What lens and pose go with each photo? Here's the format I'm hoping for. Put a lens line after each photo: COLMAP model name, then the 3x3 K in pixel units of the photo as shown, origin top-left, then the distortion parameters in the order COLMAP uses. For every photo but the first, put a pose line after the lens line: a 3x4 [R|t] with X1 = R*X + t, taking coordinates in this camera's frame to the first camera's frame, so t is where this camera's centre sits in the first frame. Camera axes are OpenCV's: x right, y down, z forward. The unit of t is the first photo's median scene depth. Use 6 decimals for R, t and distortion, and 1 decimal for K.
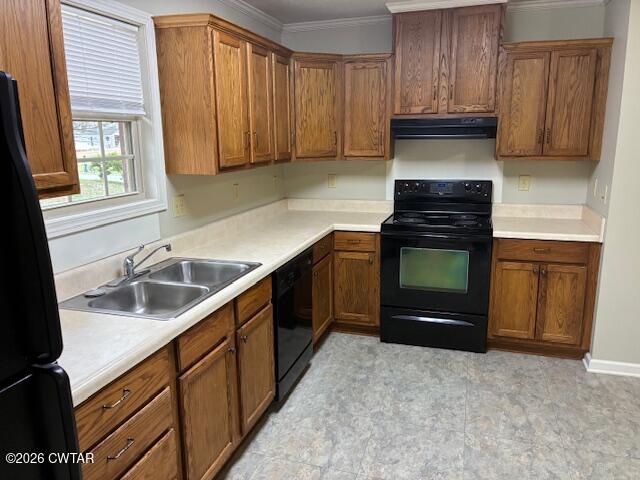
lens RADIAL K [[485.9, 0, 320.7], [0, 485.9, 235.6], [0, 0, 1]] dist [0.037148, -0.043256]
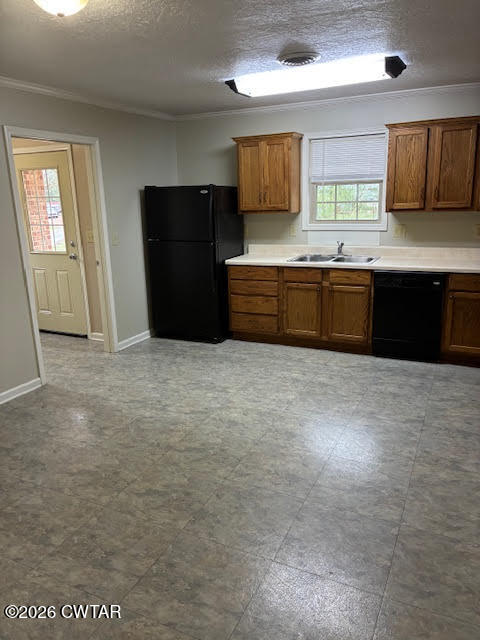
lens RADIAL K [[485.9, 0, 233.4], [0, 485.9, 322.8], [0, 0, 1]] dist [0.037148, -0.043256]
pose [[-0.152158, 0.269678, -0.950853, 1.322688], [-0.170491, 0.940472, 0.294017, -0.138886], [0.973540, 0.206849, -0.097123, 0.559849]]
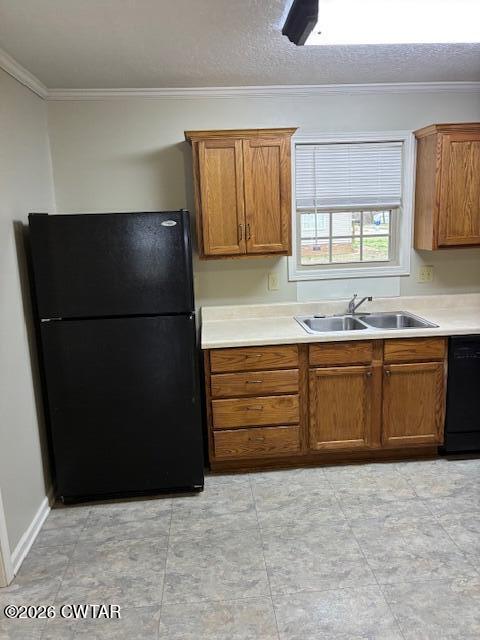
lens RADIAL K [[485.9, 0, 240.1], [0, 485.9, 317.6], [0, 0, 1]] dist [0.037148, -0.043256]
pose [[0.371622, 0.182413, -0.910287, 0.603705], [-0.157614, 0.978670, 0.131771, -0.035104], [0.914907, 0.094505, 0.392446, 0.058258]]
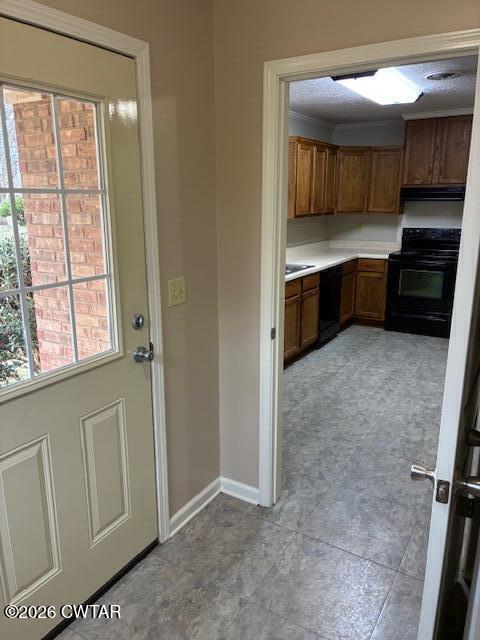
lens RADIAL K [[485.9, 0, 239.9], [0, 485.9, 314.2], [0, 0, 1]] dist [0.037148, -0.043256]
pose [[0.970031, 0.063416, -0.234560, 0.041321], [-0.055712, 0.997672, 0.039331, 0.145523], [0.236508, -0.025084, 0.971306, -0.719692]]
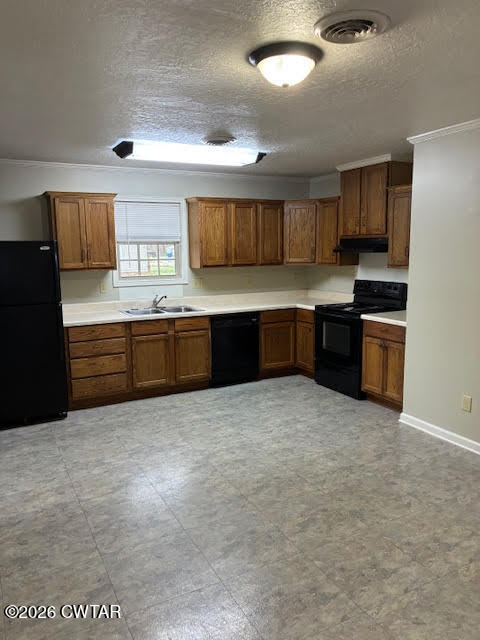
lens RADIAL K [[485.9, 0, 239.5], [0, 485.9, 321.8], [0, 0, 1]] dist [0.037148, -0.043256]
pose [[0.708900, 0.111256, -0.696479, 1.122249], [-0.139420, 0.990100, 0.016252, 0.039299], [0.691392, 0.085582, 0.717393, -0.312349]]
